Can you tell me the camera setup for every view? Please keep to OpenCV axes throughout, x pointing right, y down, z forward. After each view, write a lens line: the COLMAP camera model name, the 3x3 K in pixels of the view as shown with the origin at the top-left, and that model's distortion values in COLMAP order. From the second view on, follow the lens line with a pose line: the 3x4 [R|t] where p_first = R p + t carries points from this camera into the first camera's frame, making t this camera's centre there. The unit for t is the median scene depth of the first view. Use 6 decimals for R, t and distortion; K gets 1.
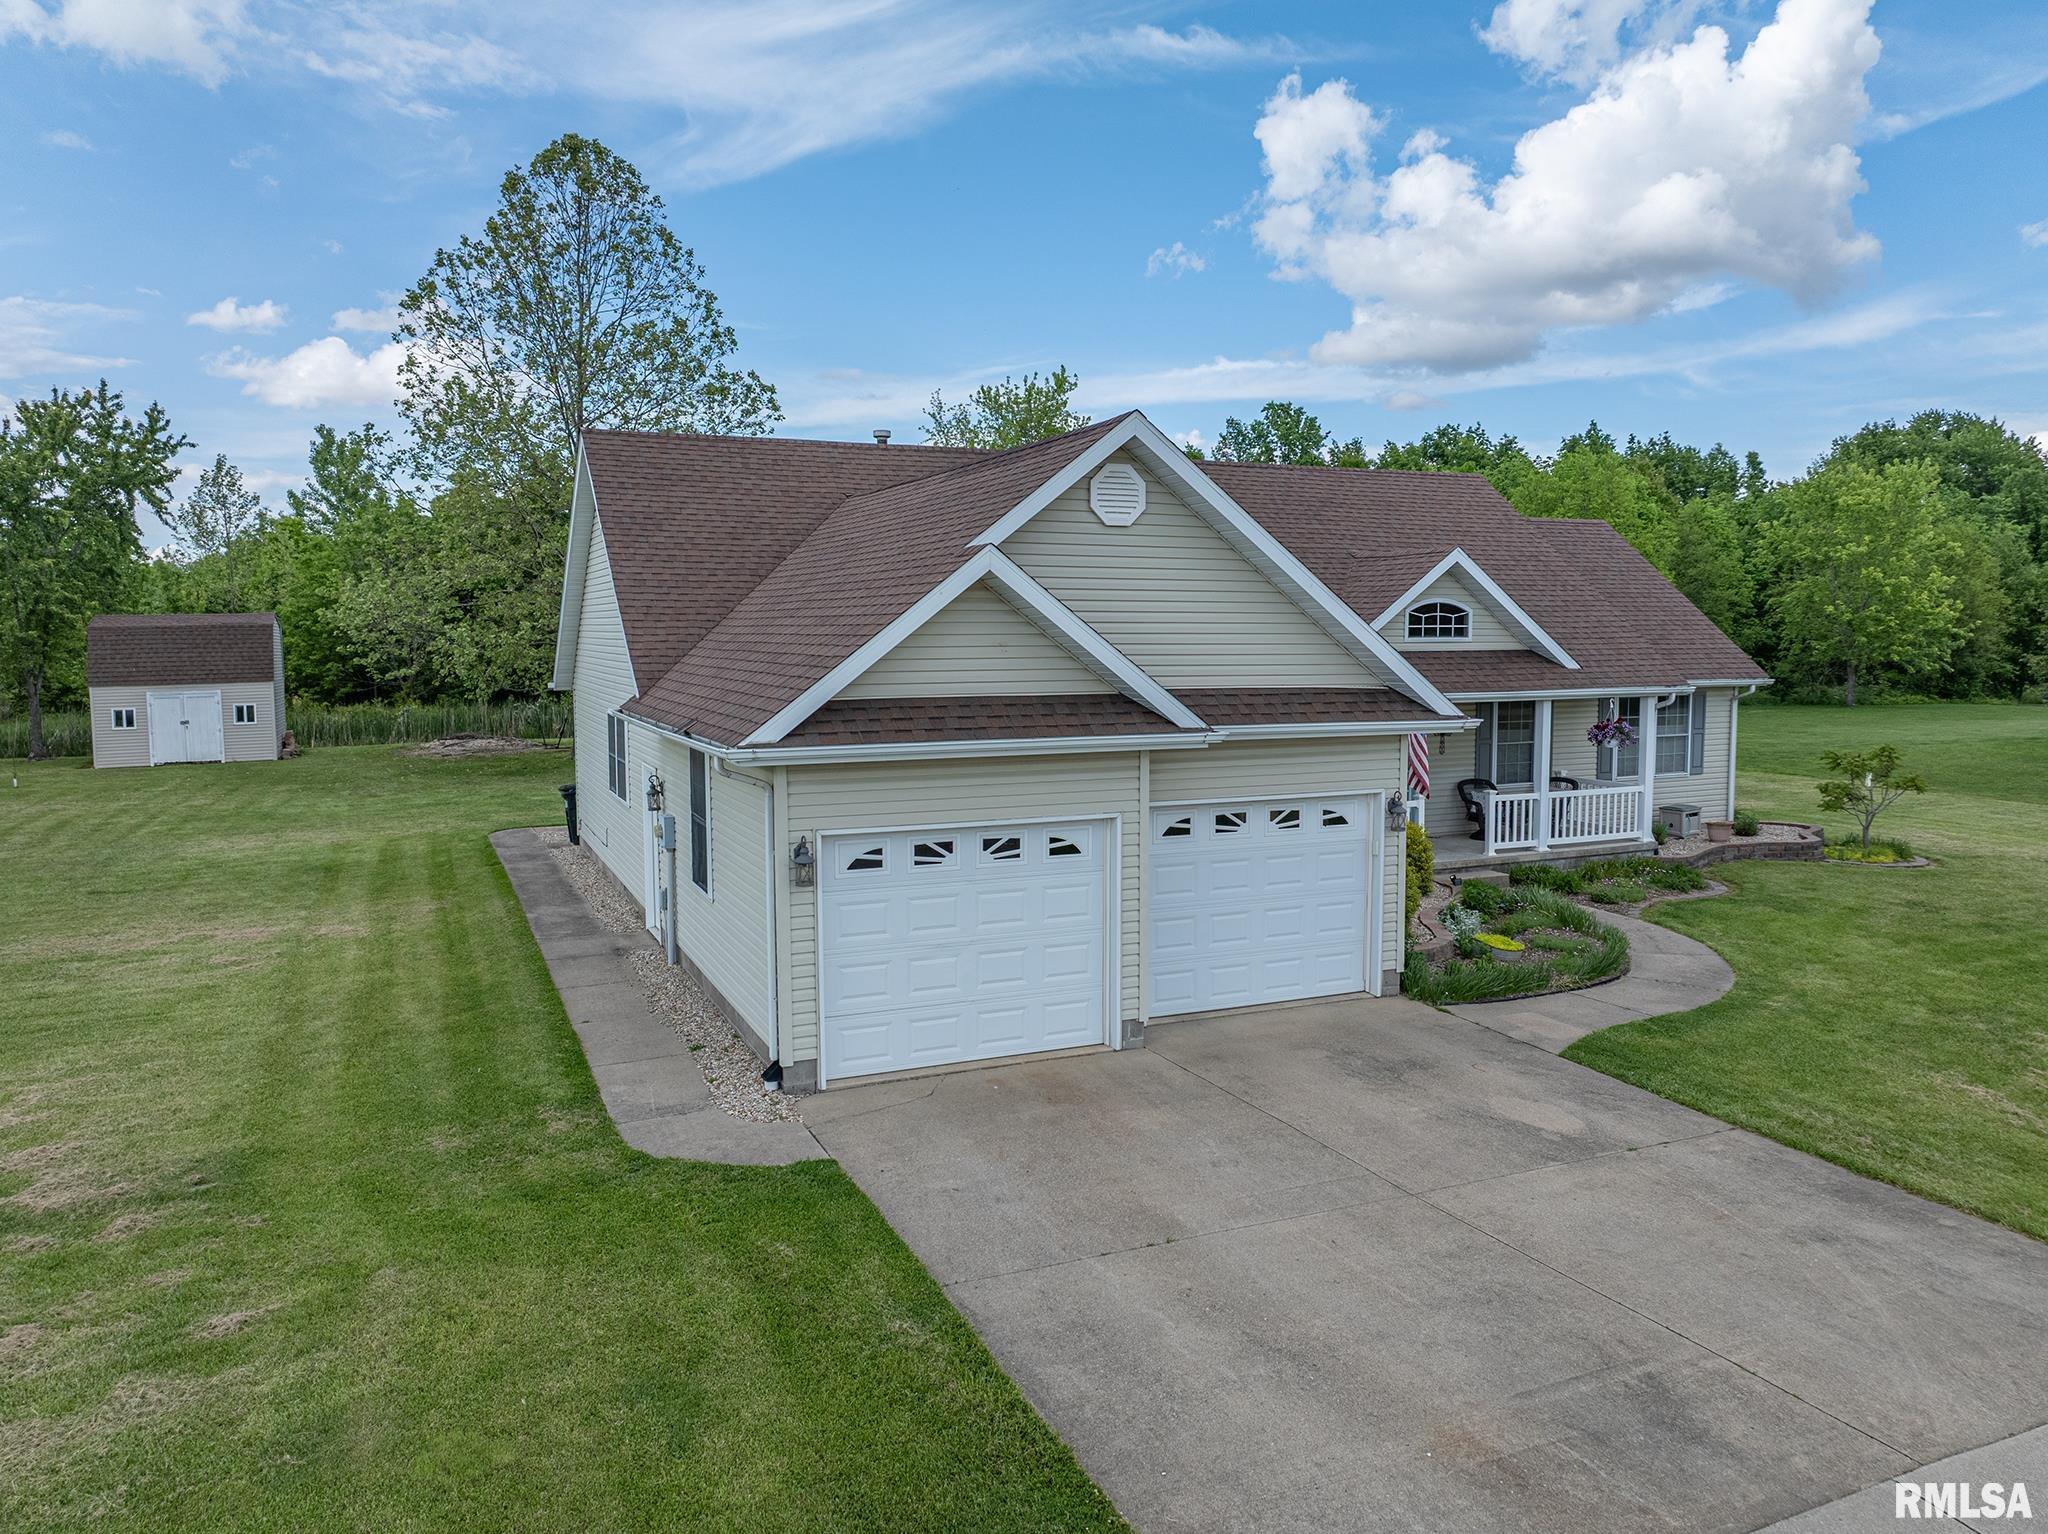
lens RADIAL K [[1447.4, 0, 1029.7], [0, 1447.4, 761.0], [0, 0, 1]] dist [-0.048867, 0.023132]
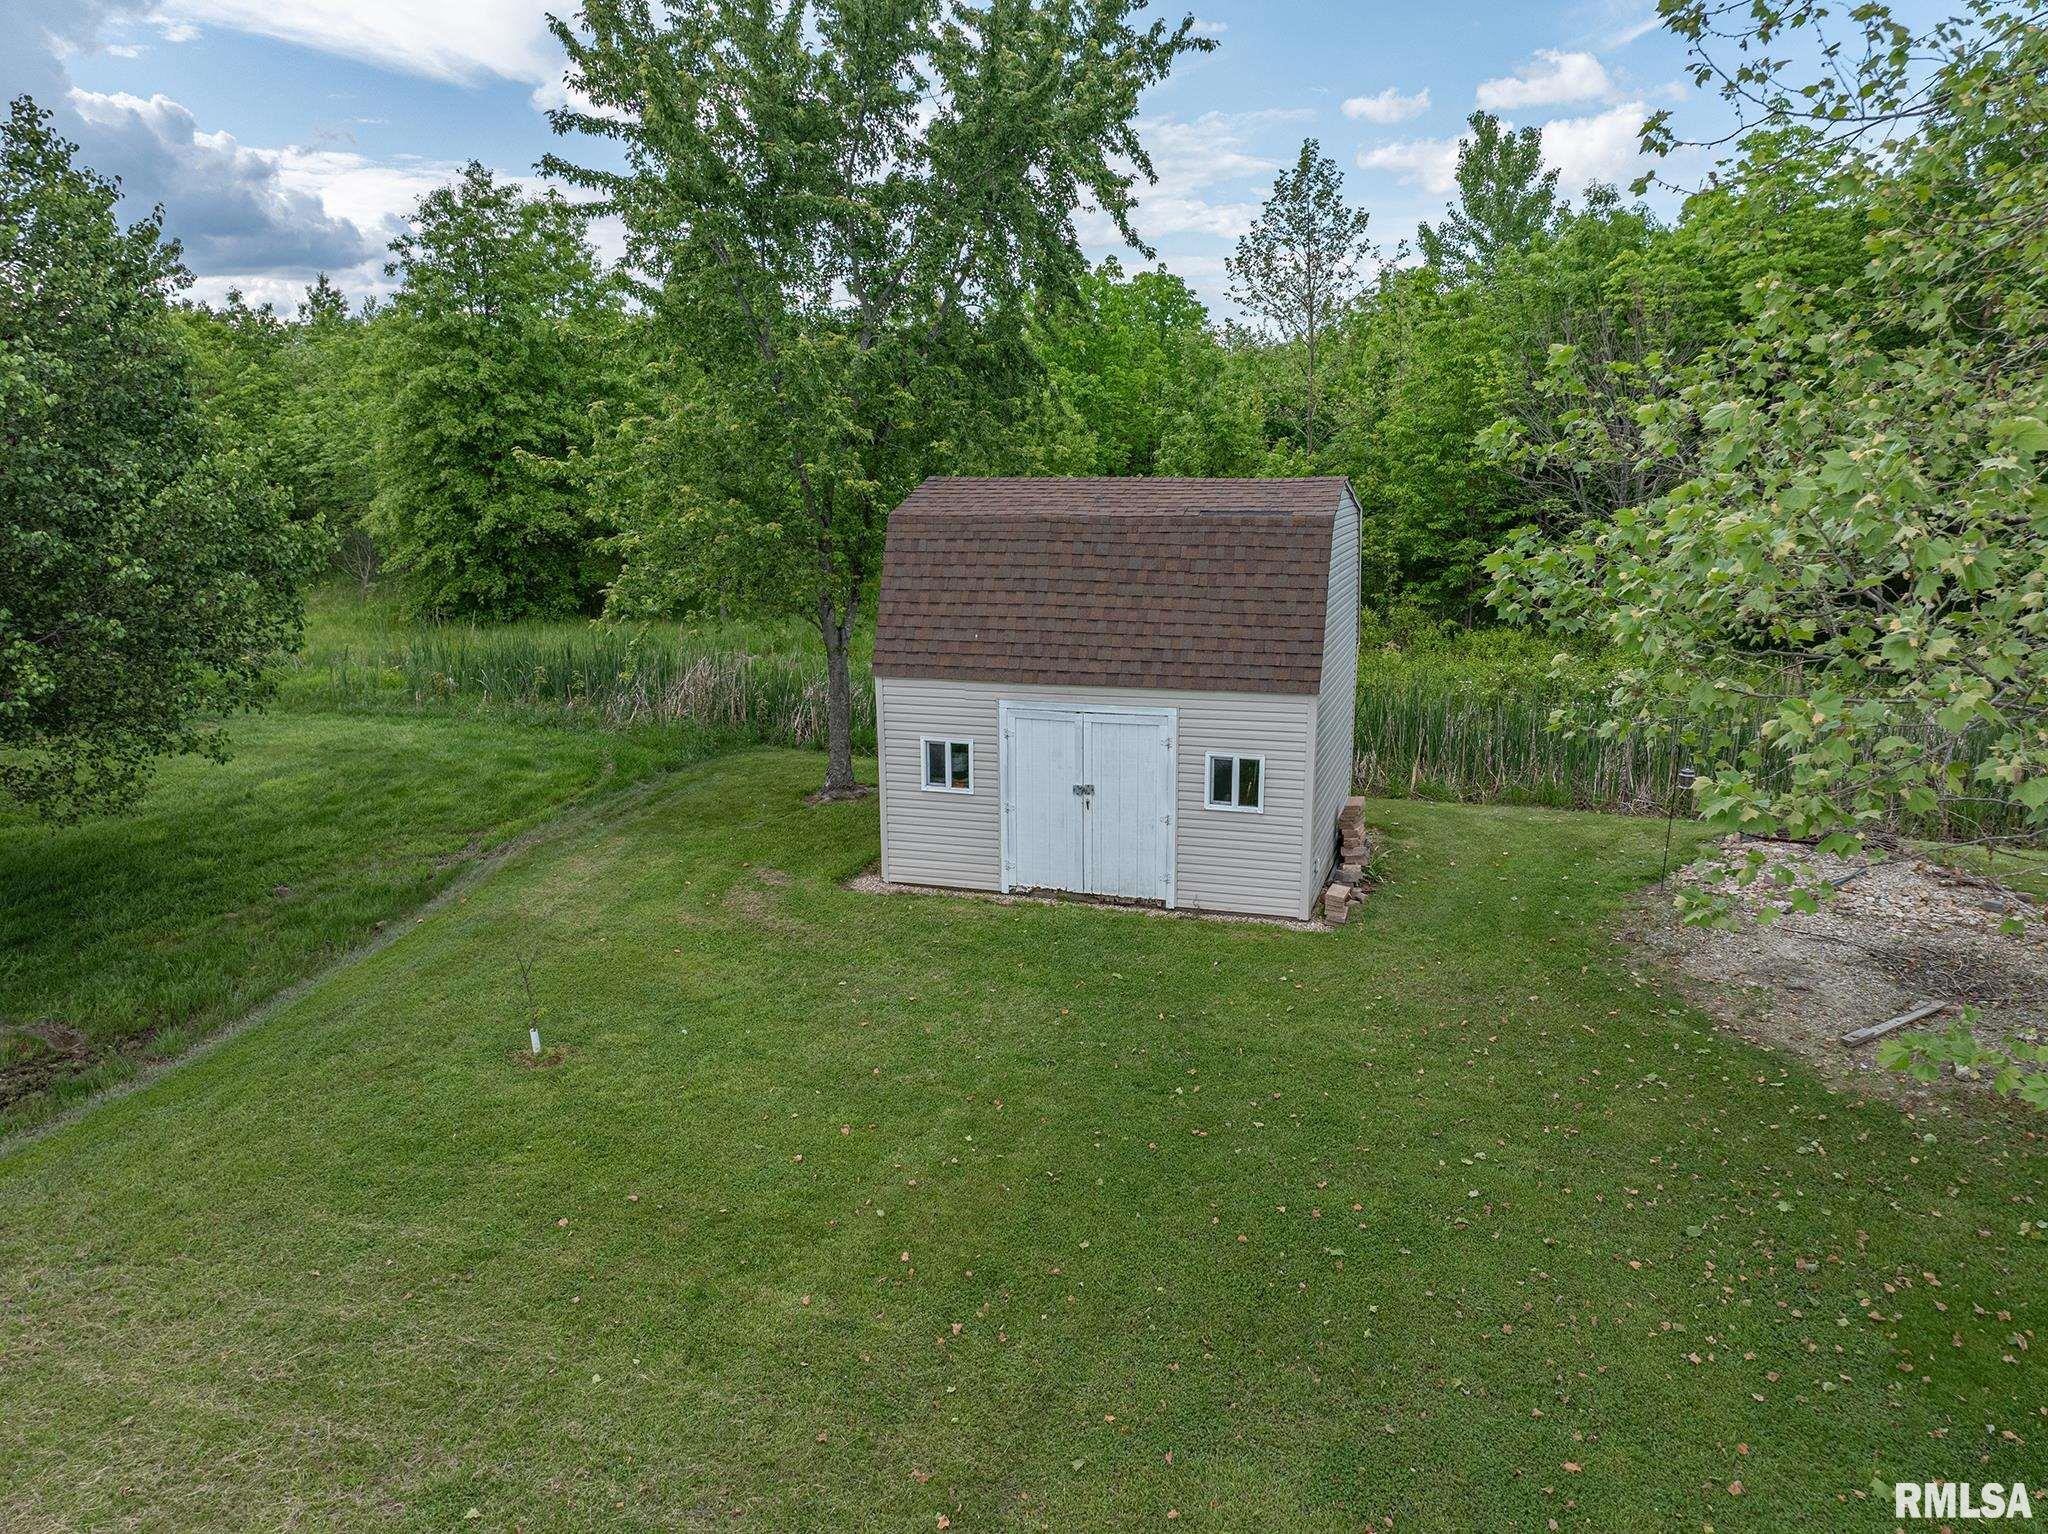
lens RADIAL K [[1447.4, 0, 1031.2], [0, 1447.4, 754.6], [0, 0, 1]] dist [-0.048867, 0.023132]
pose [[0.746231, 0.150778, -0.648387, -0.646506], [-0.057344, 0.984951, 0.163045, -0.166771], [0.663213, -0.084488, 0.743647, 1.269926]]
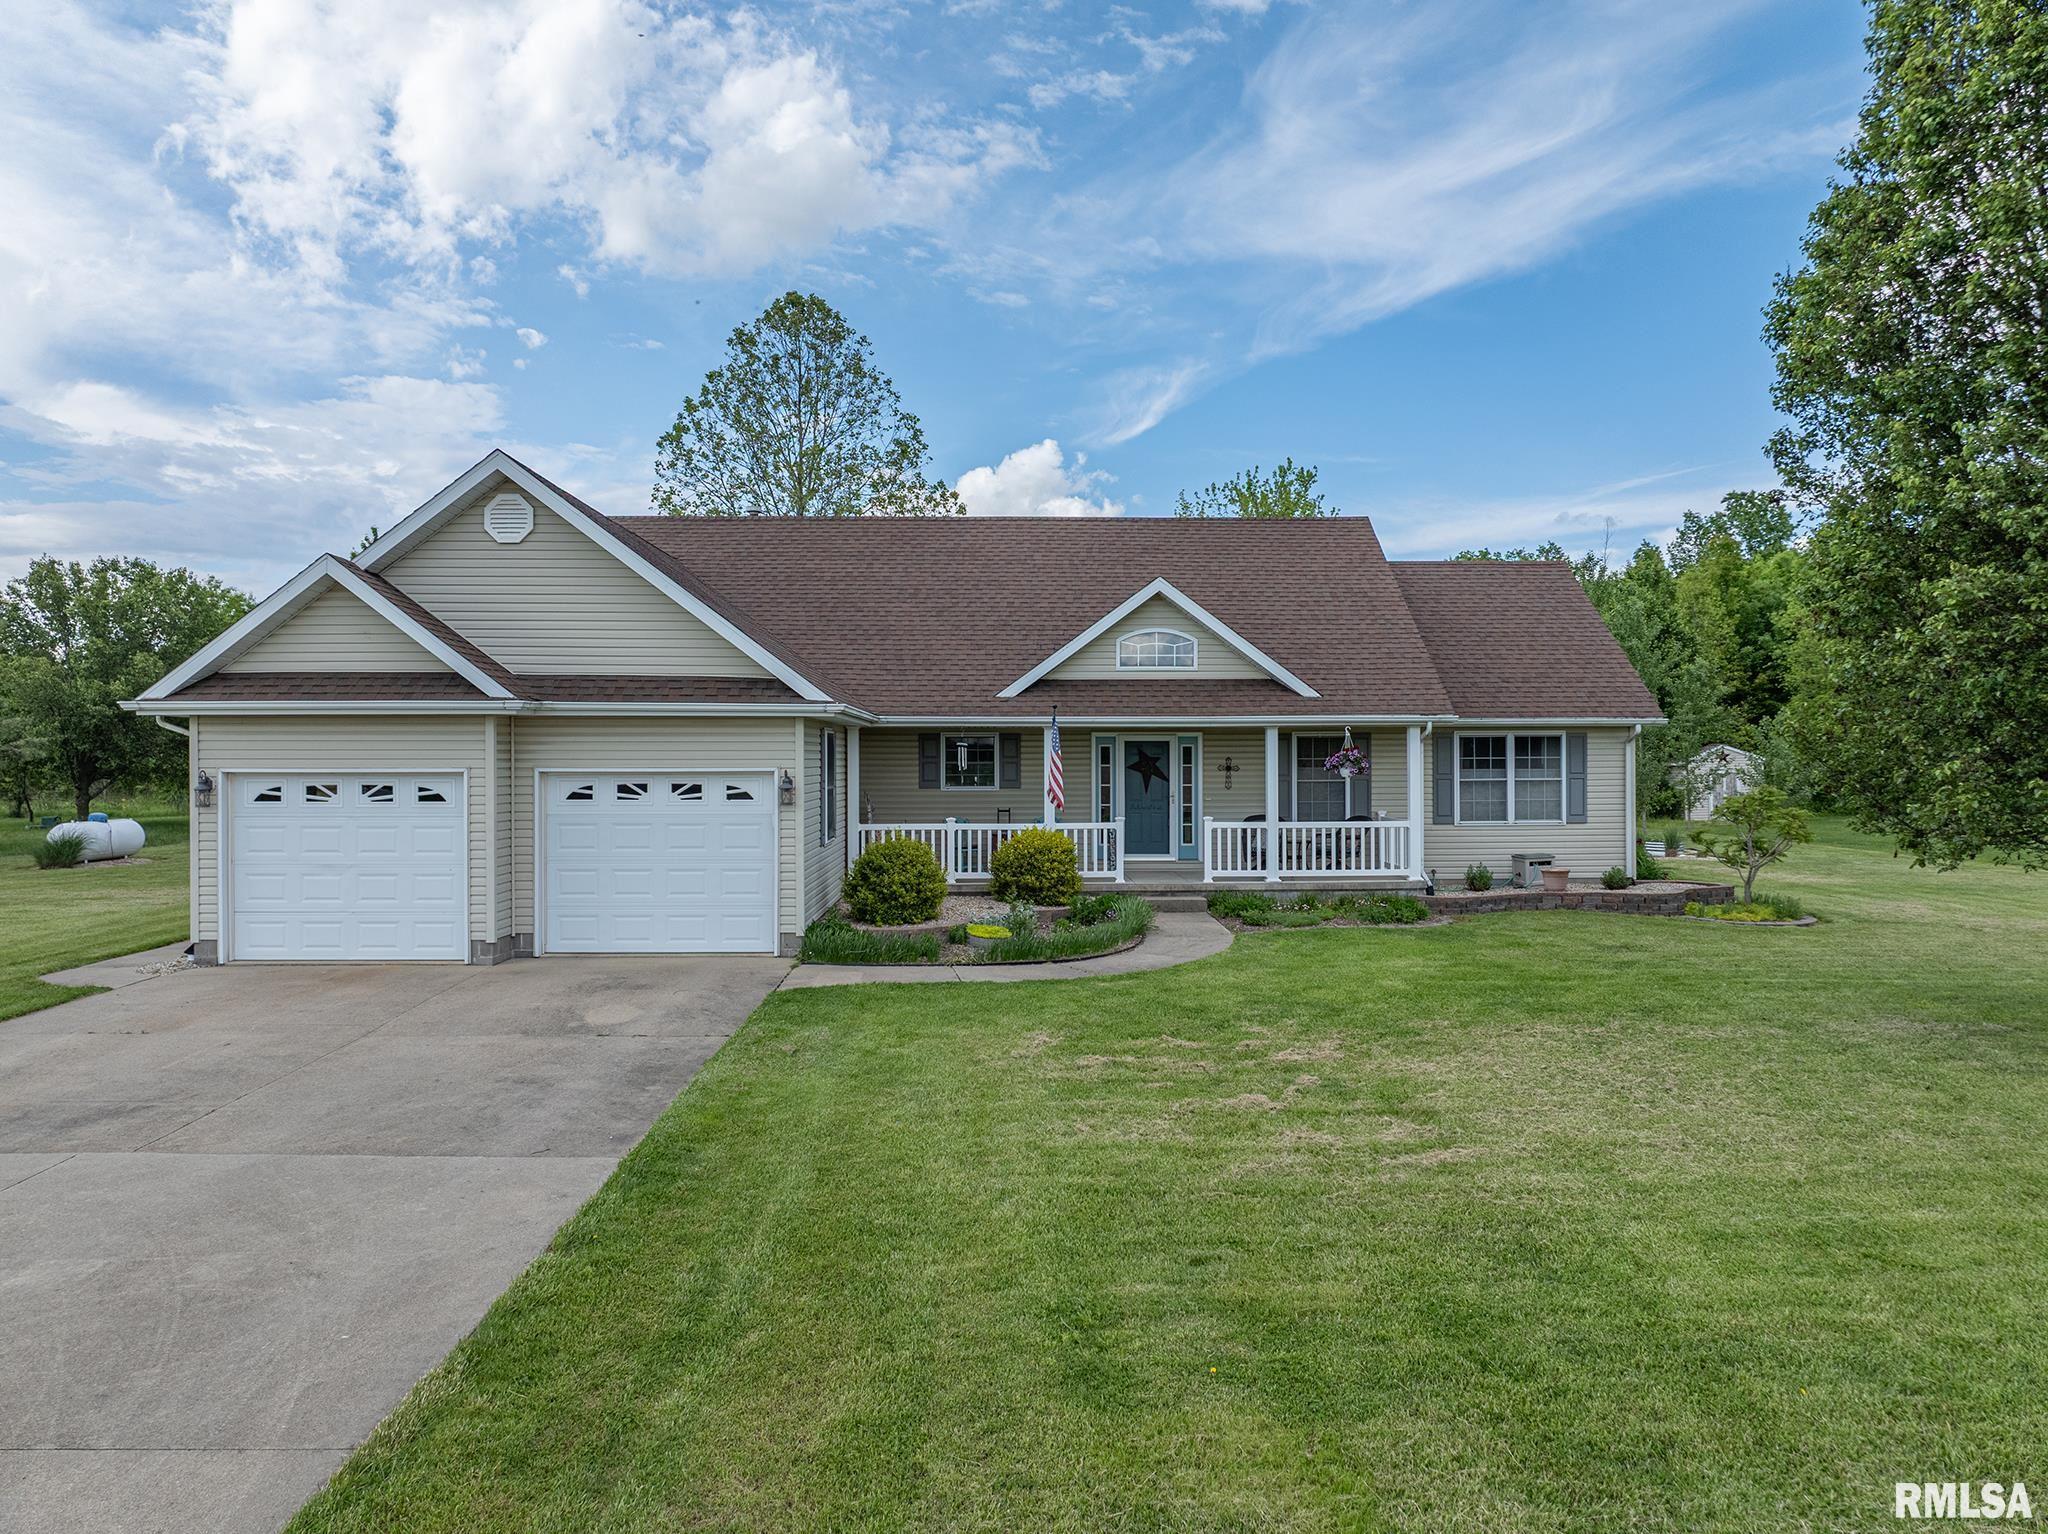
lens RADIAL K [[1447.4, 0, 1029.1], [0, 1447.4, 750.6], [0, 0, 1]] dist [-0.048867, 0.023132]
pose [[0.925751, -0.000053, -0.378133, 0.509396], [-0.035505, 0.995570, -0.087063, 0.057927], [0.376463, 0.094024, 0.921648, 0.022380]]
